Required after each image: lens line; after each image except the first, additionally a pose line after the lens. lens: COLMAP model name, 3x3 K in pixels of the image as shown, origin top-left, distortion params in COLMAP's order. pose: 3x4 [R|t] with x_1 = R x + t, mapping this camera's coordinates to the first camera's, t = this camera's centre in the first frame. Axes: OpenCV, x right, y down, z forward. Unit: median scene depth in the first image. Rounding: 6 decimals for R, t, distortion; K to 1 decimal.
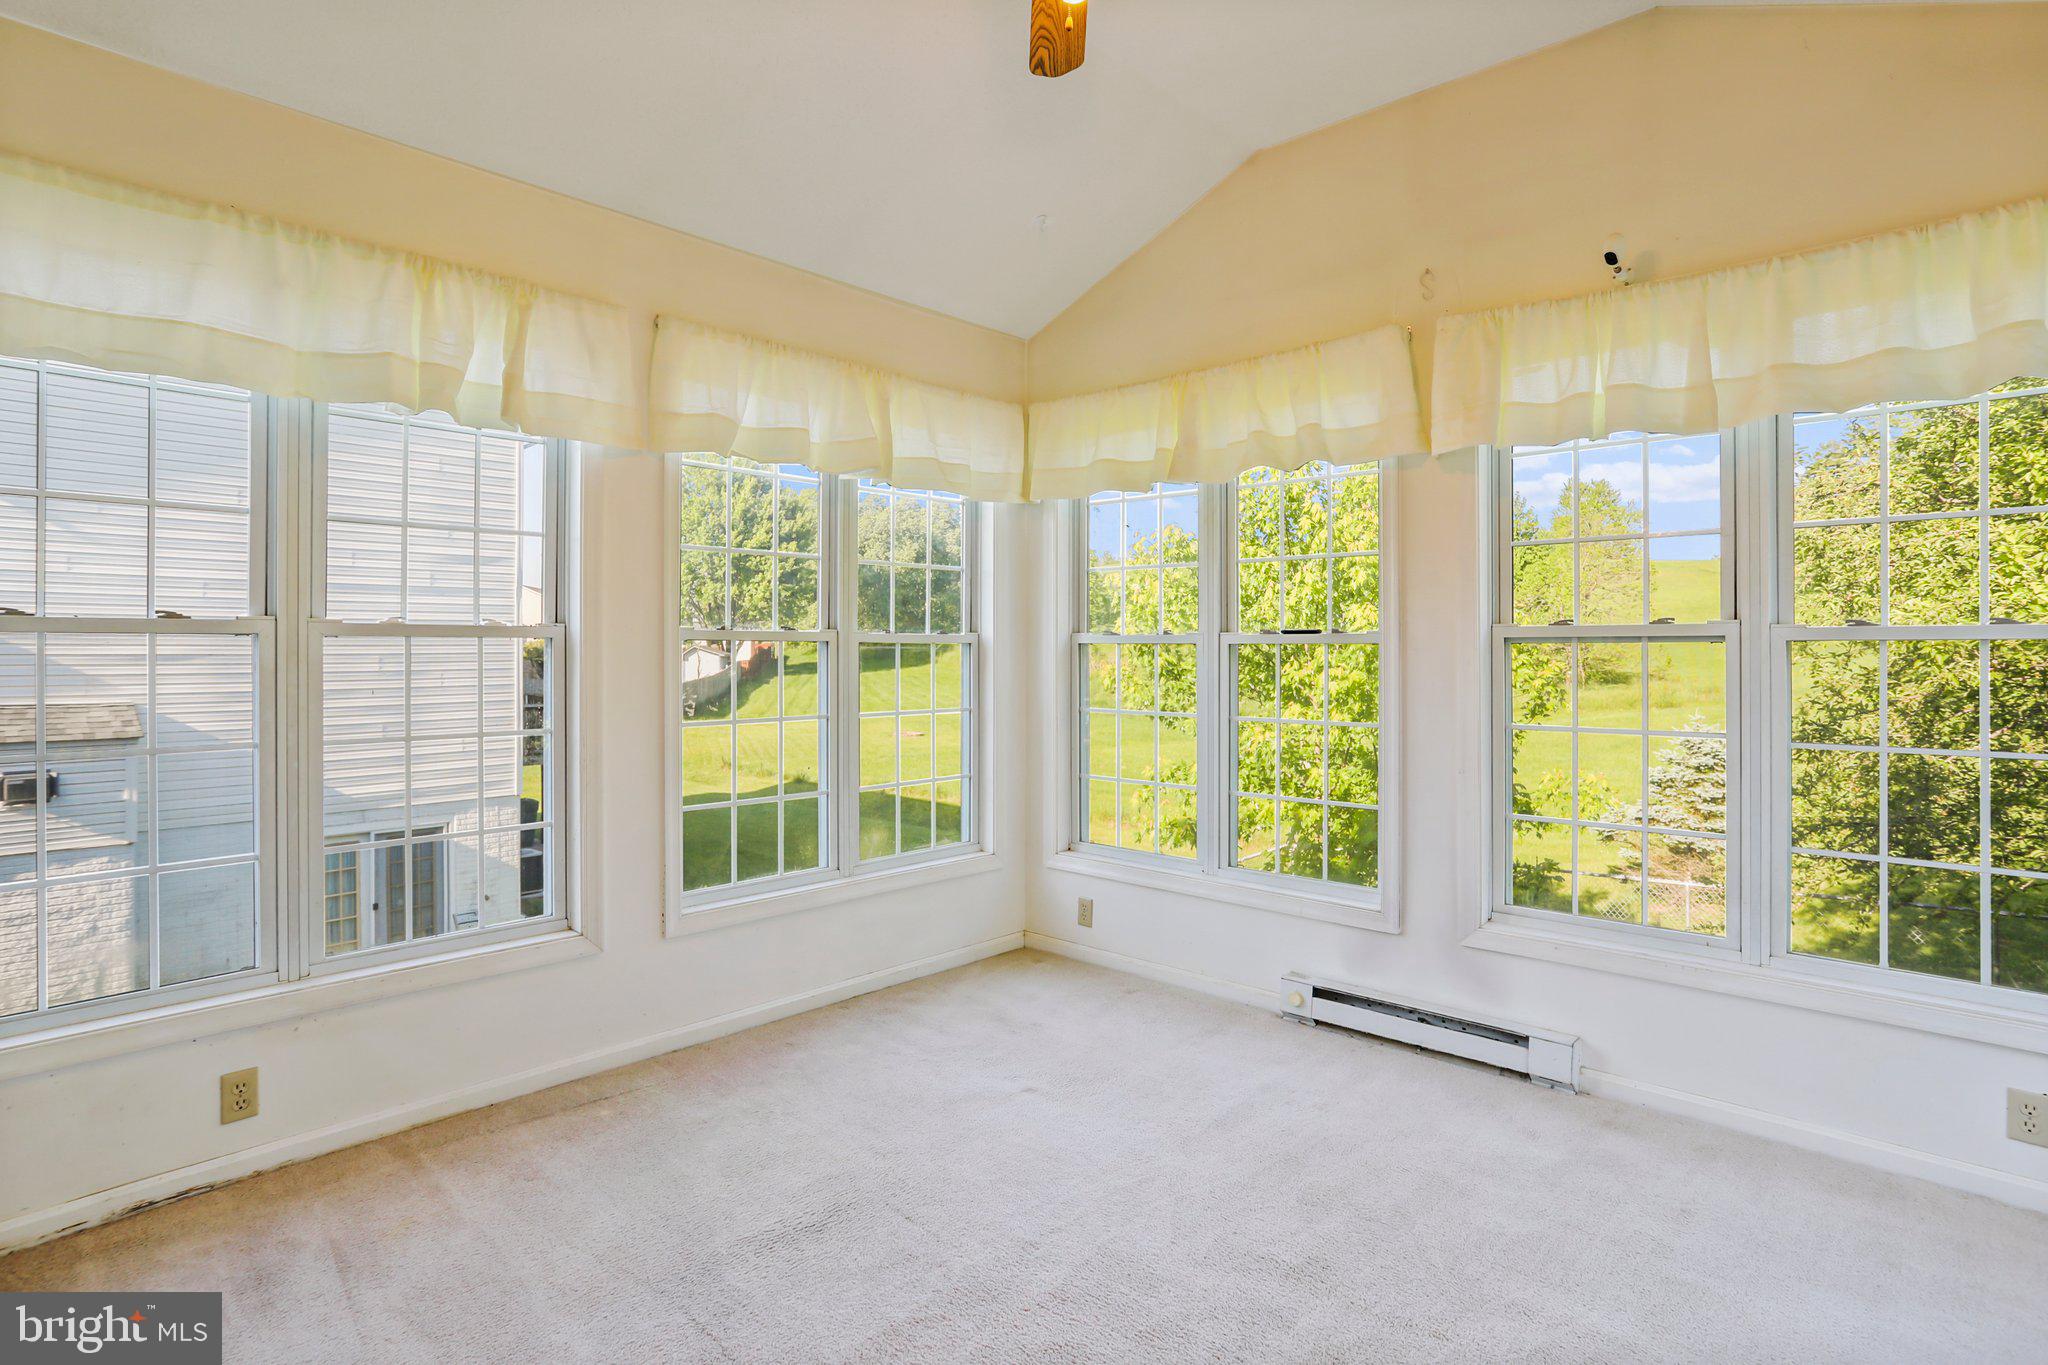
lens RADIAL K [[1027.7, 0, 1013.0], [0, 1027.7, 639.6], [0, 0, 1]] dist [0.002259, 0.001635]
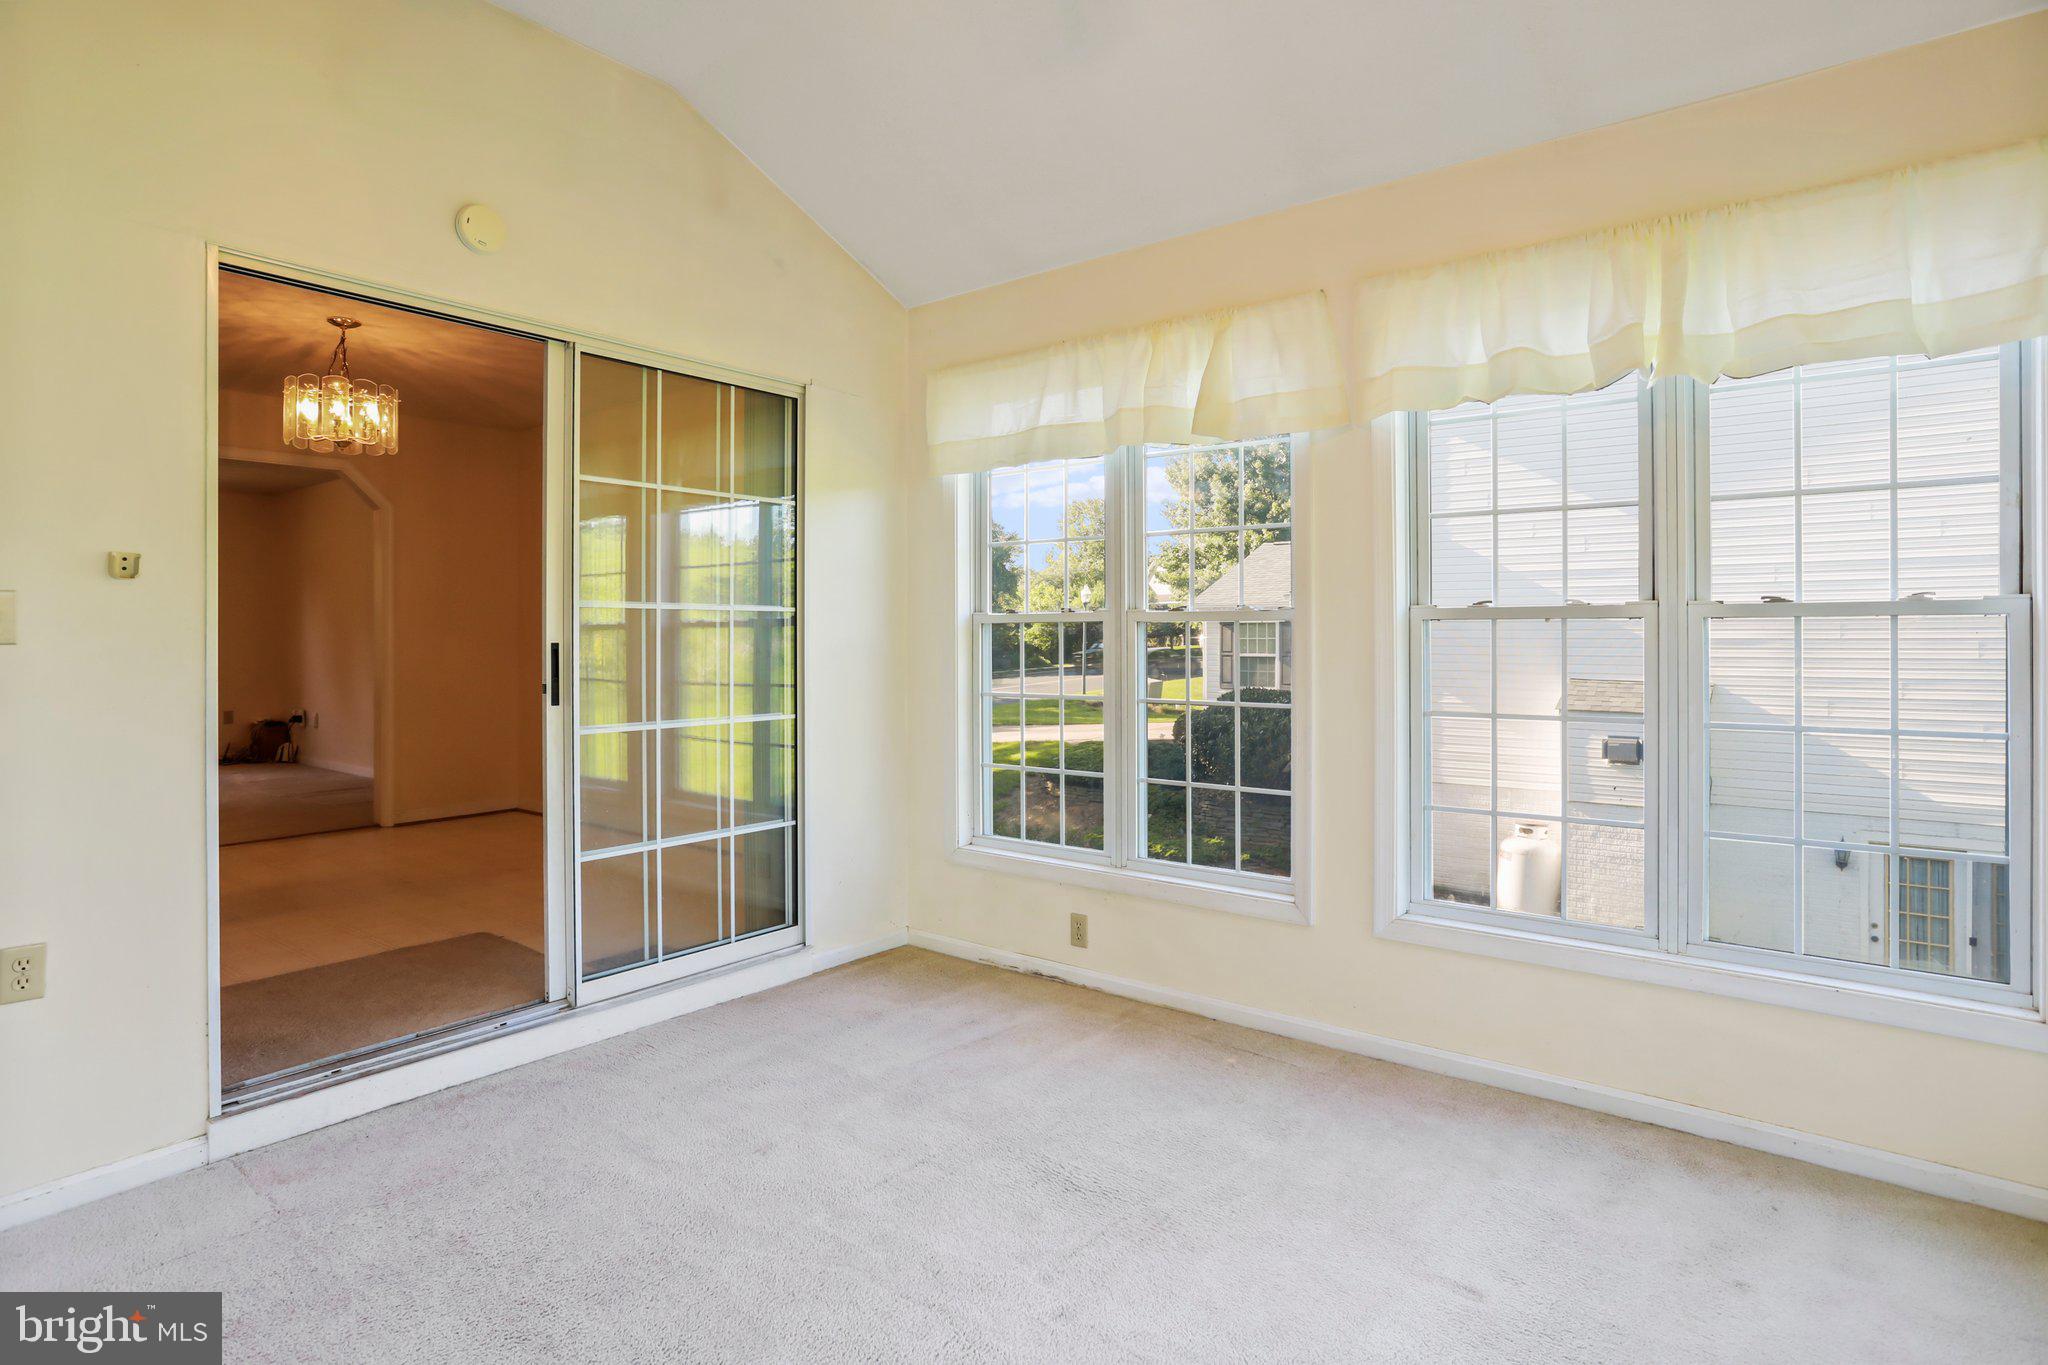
lens RADIAL K [[1054.9, 0, 1021.2], [0, 1054.9, 662.9], [0, 0, 1]] dist [-0.012735, 0.001223]
pose [[0.105589, 0.022681, -0.994151, 0.469576], [0.014493, 0.999599, 0.024345, 0.007512], [0.994304, -0.016979, 0.105218, 0.466766]]
